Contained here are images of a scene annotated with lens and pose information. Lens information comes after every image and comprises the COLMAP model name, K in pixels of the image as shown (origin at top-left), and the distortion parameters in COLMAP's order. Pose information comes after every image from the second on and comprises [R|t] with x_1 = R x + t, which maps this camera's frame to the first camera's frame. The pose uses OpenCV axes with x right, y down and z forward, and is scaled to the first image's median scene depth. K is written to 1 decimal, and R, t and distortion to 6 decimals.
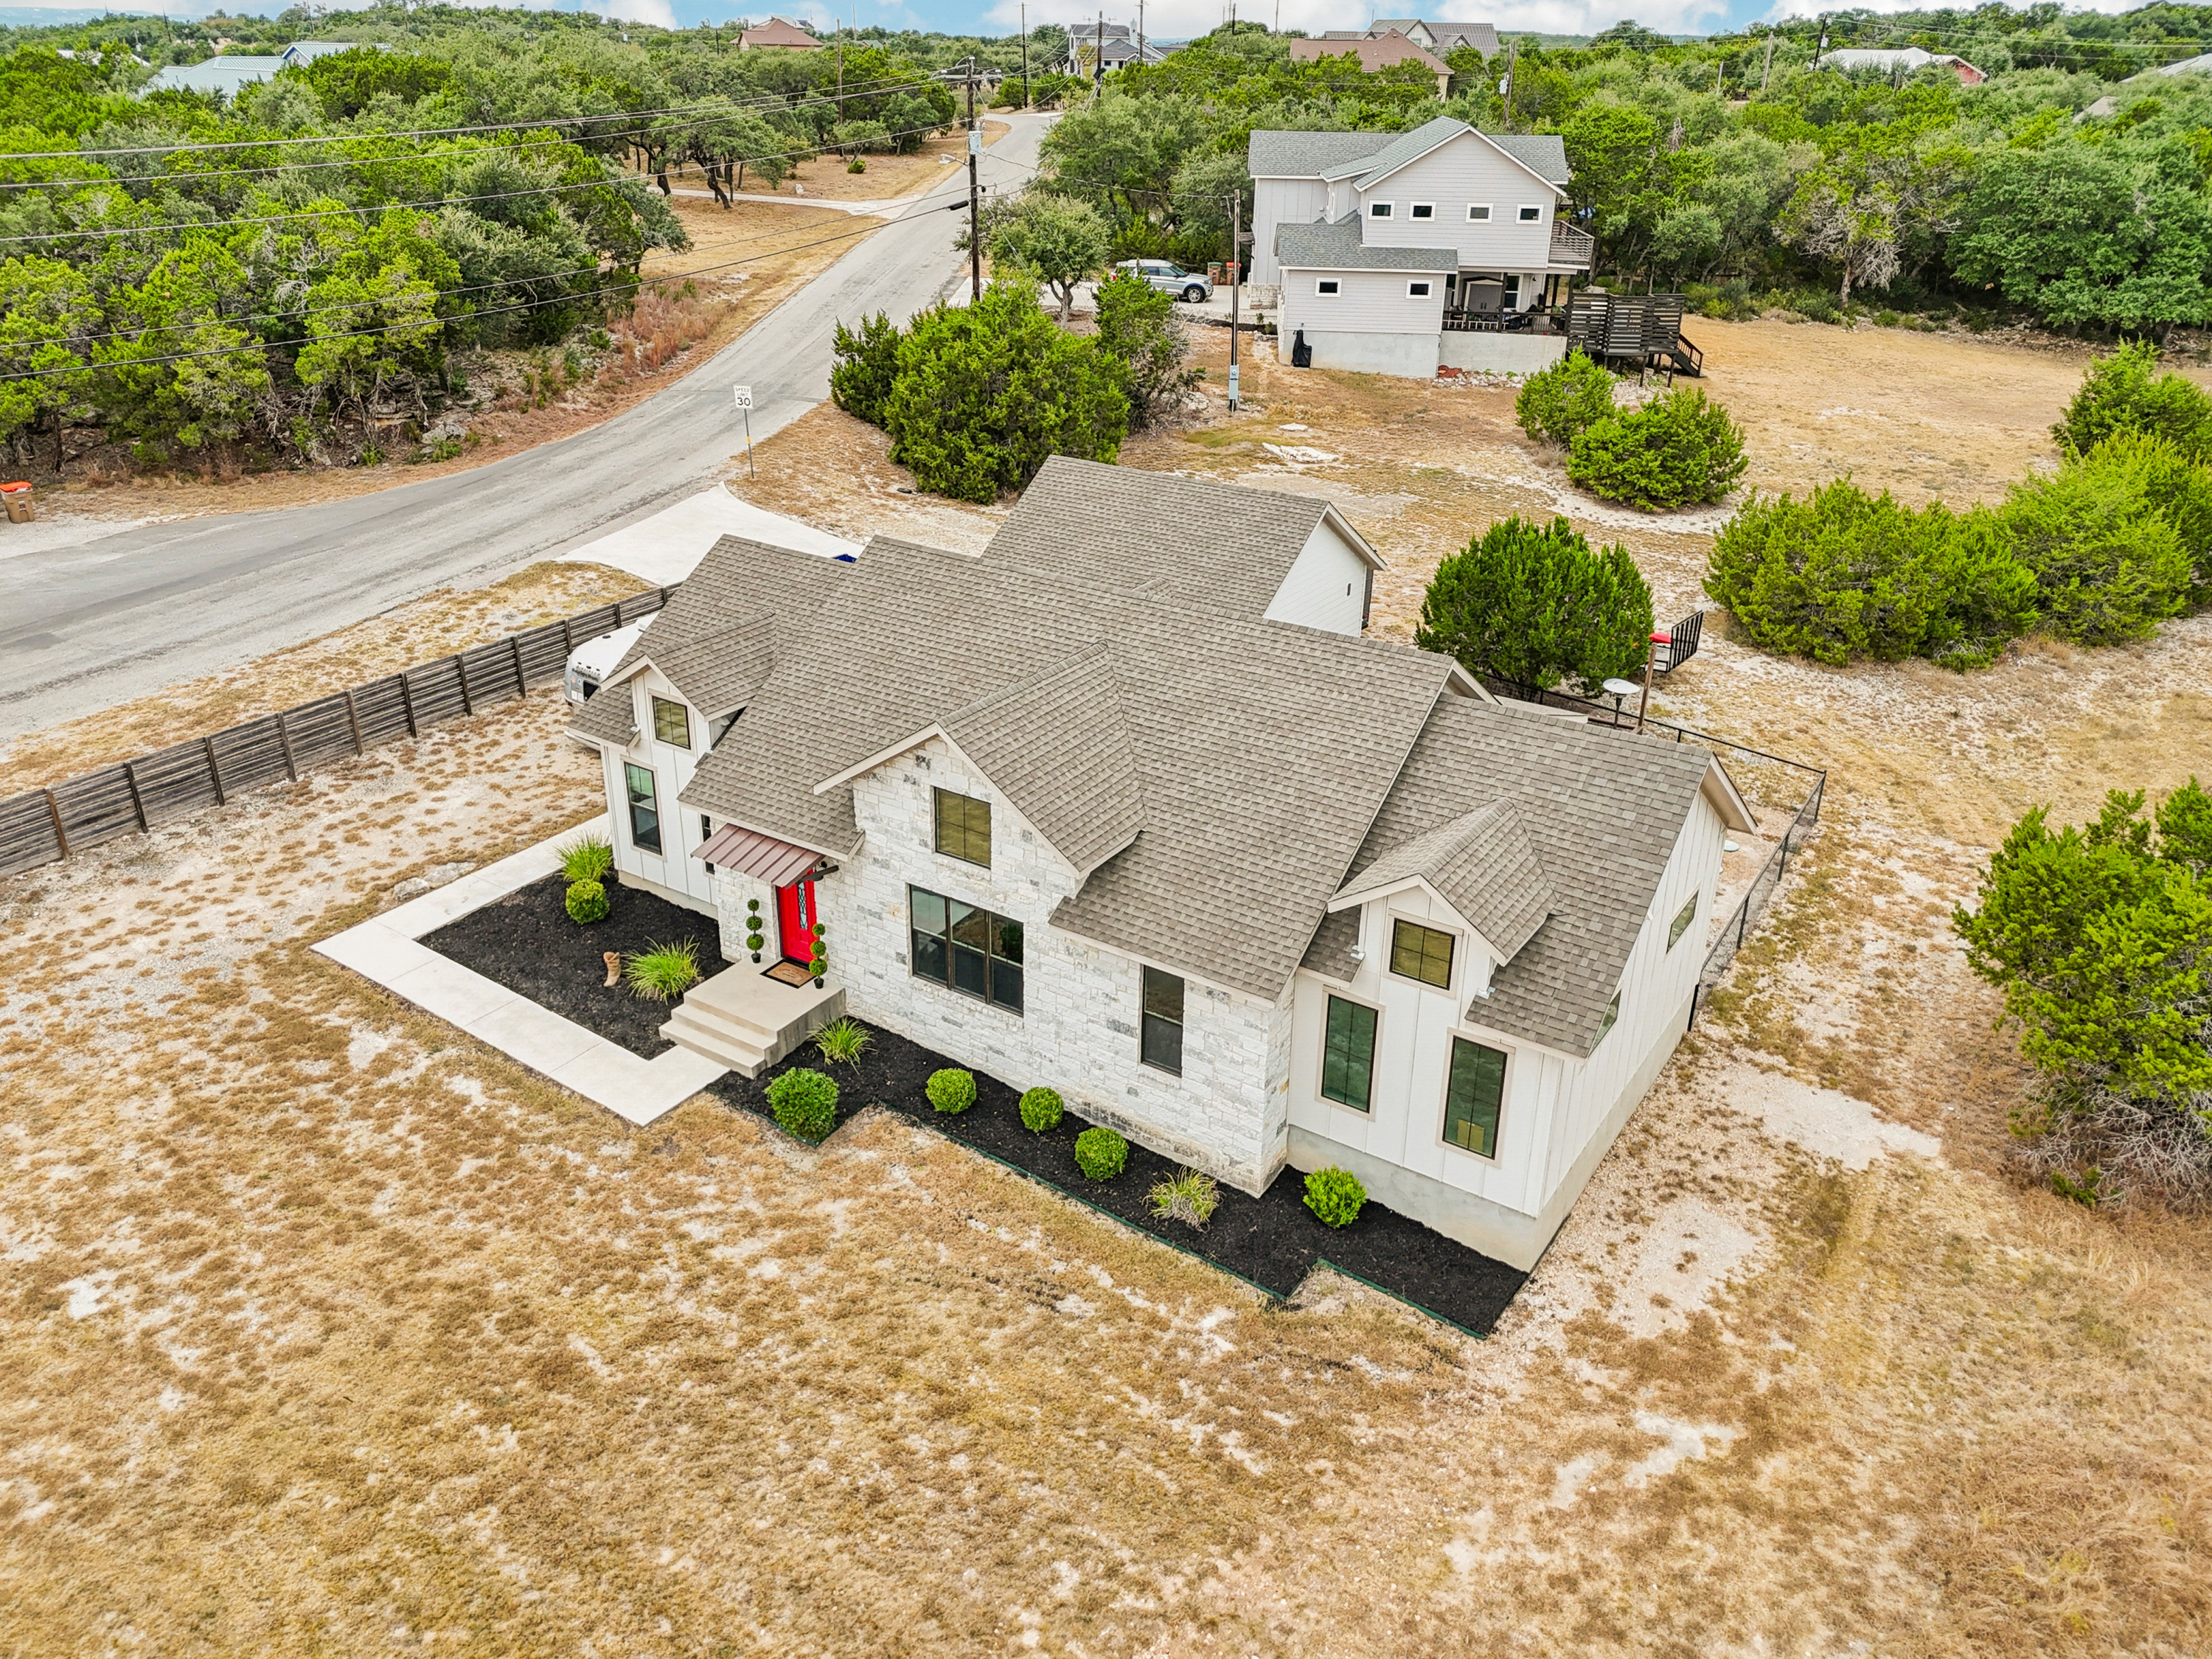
lens RADIAL K [[1686.7, 0, 1119.2], [0, 1686.7, 779.2], [0, 0, 1]] dist [0.053325, -0.037024]
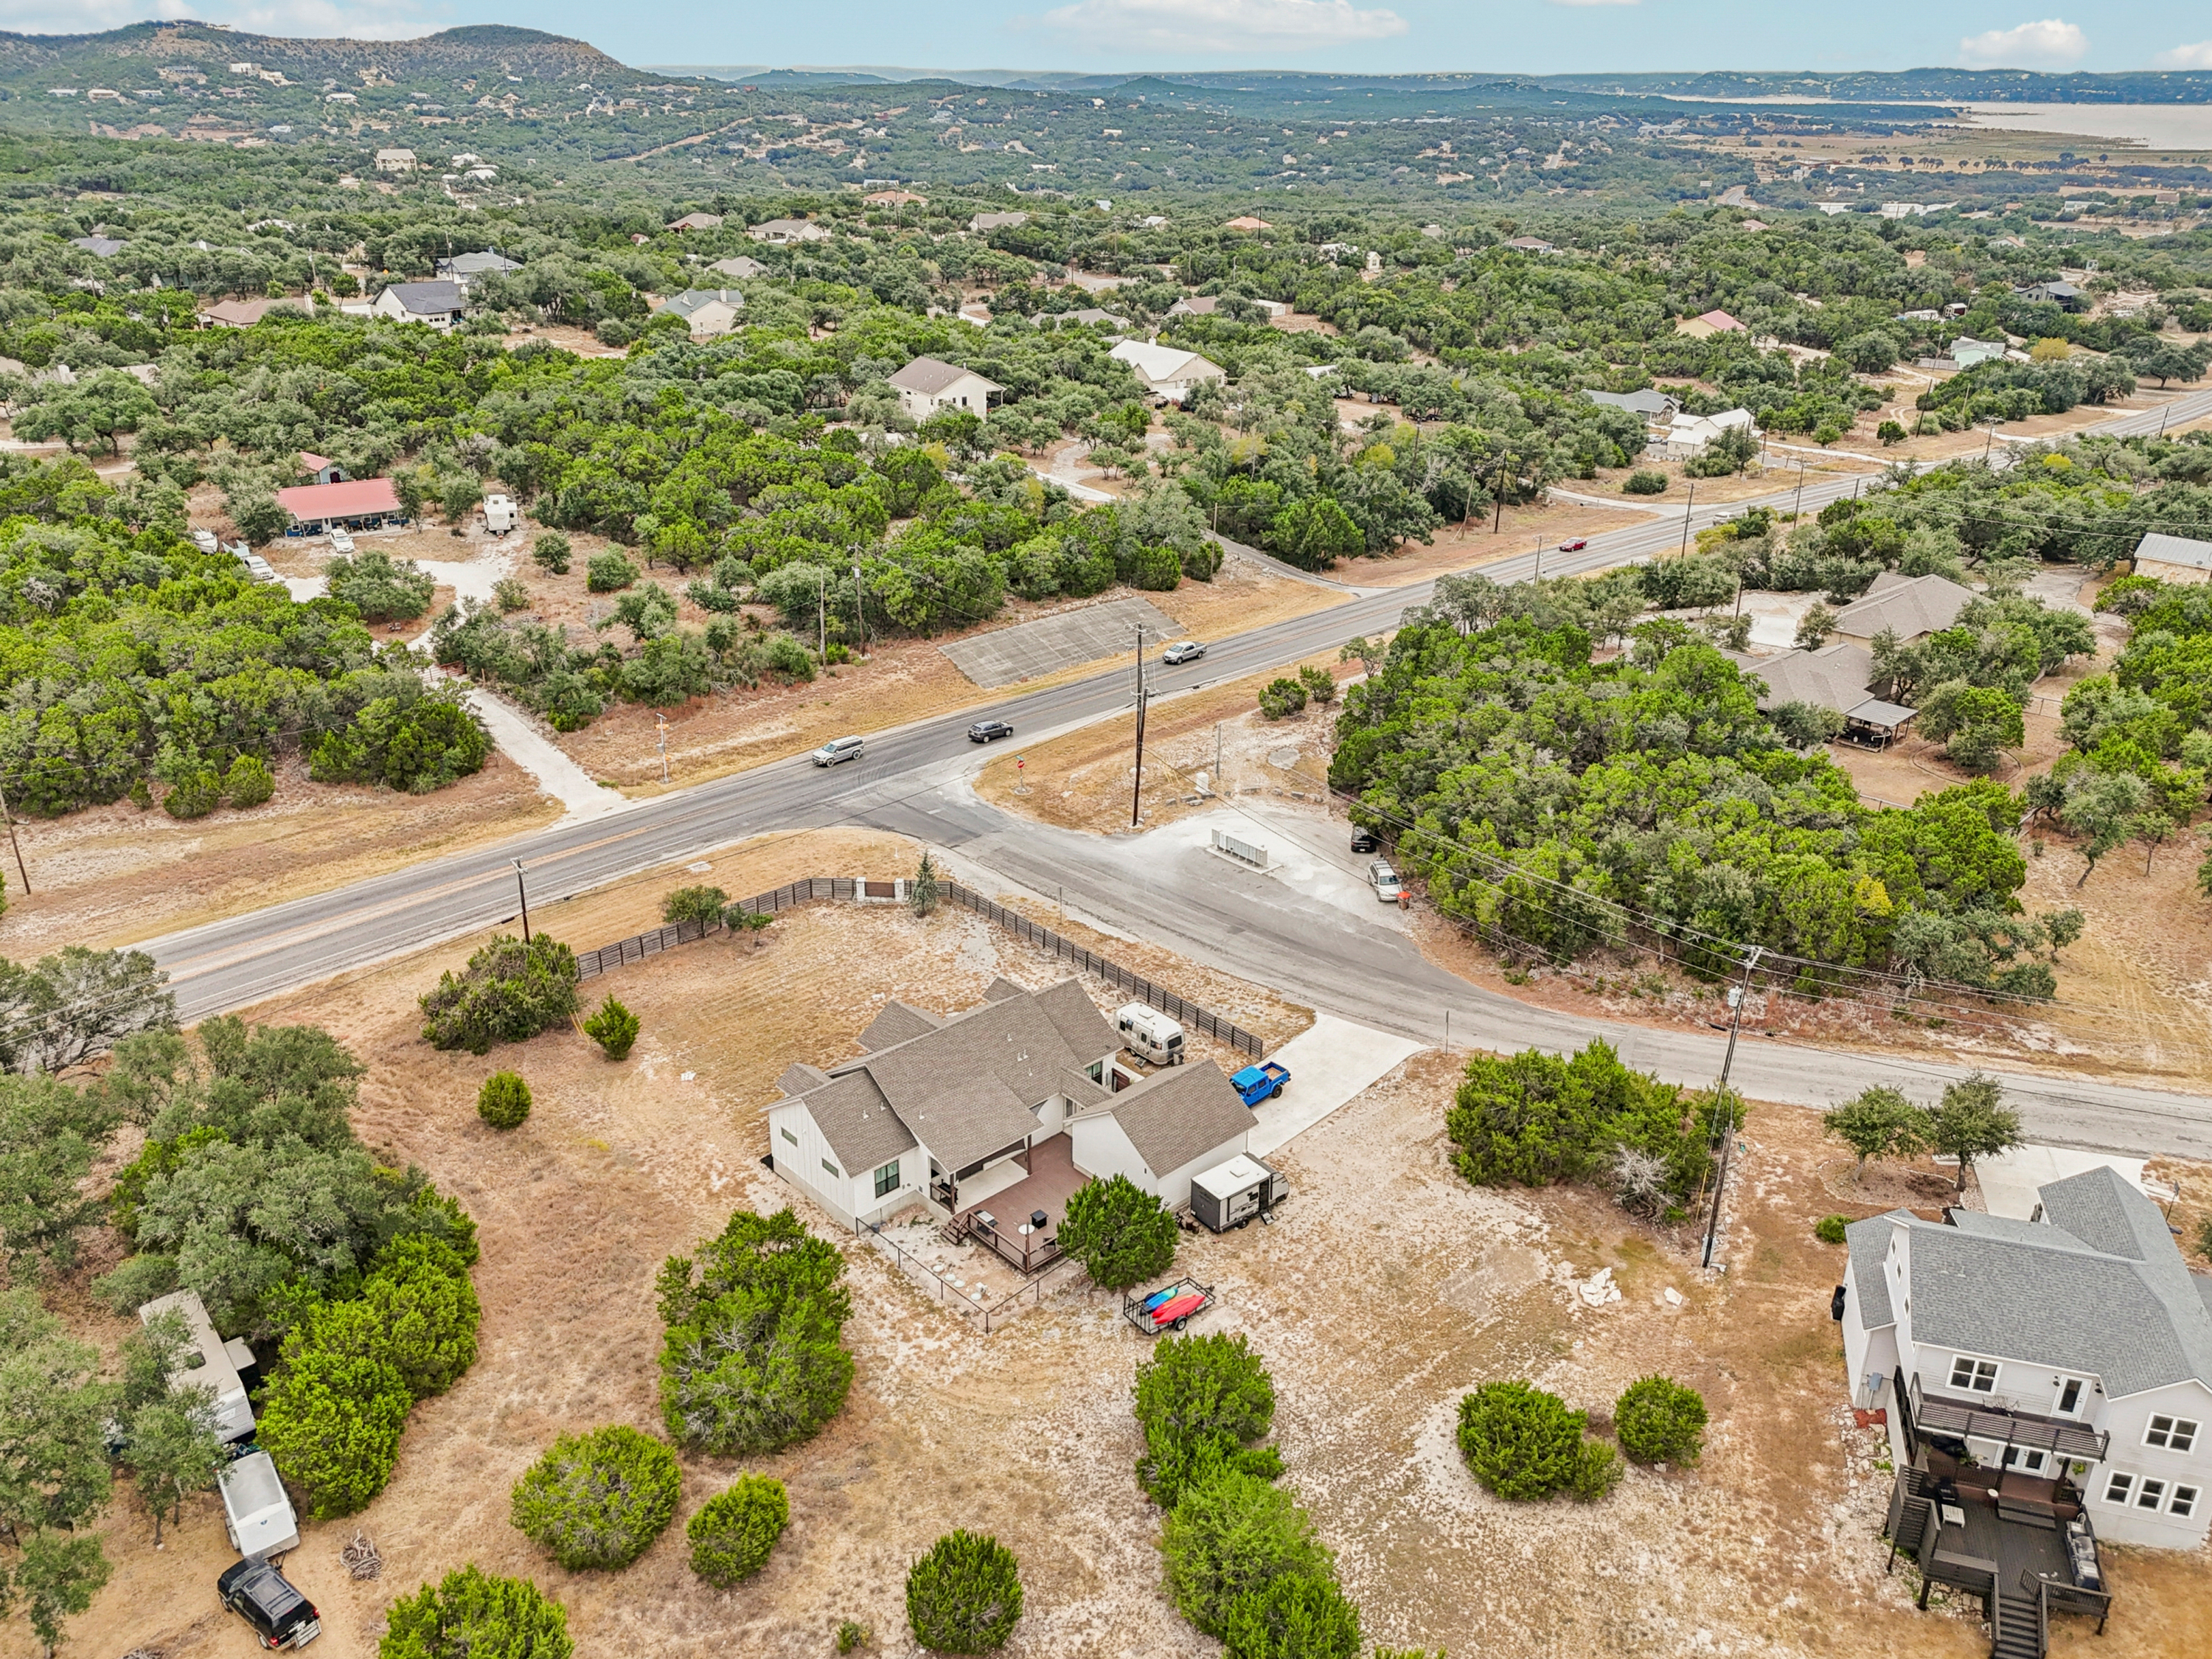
lens RADIAL K [[1740.4, 0, 1110.8], [0, 1740.4, 826.8], [0, 0, 1]] dist [0.079024, -0.075590]
pose [[-0.237085, 0.370086, -0.898235, 3.185822], [-0.404014, 0.803290, 0.437605, -2.283896], [0.883495, 0.466649, -0.040928, 1.388656]]
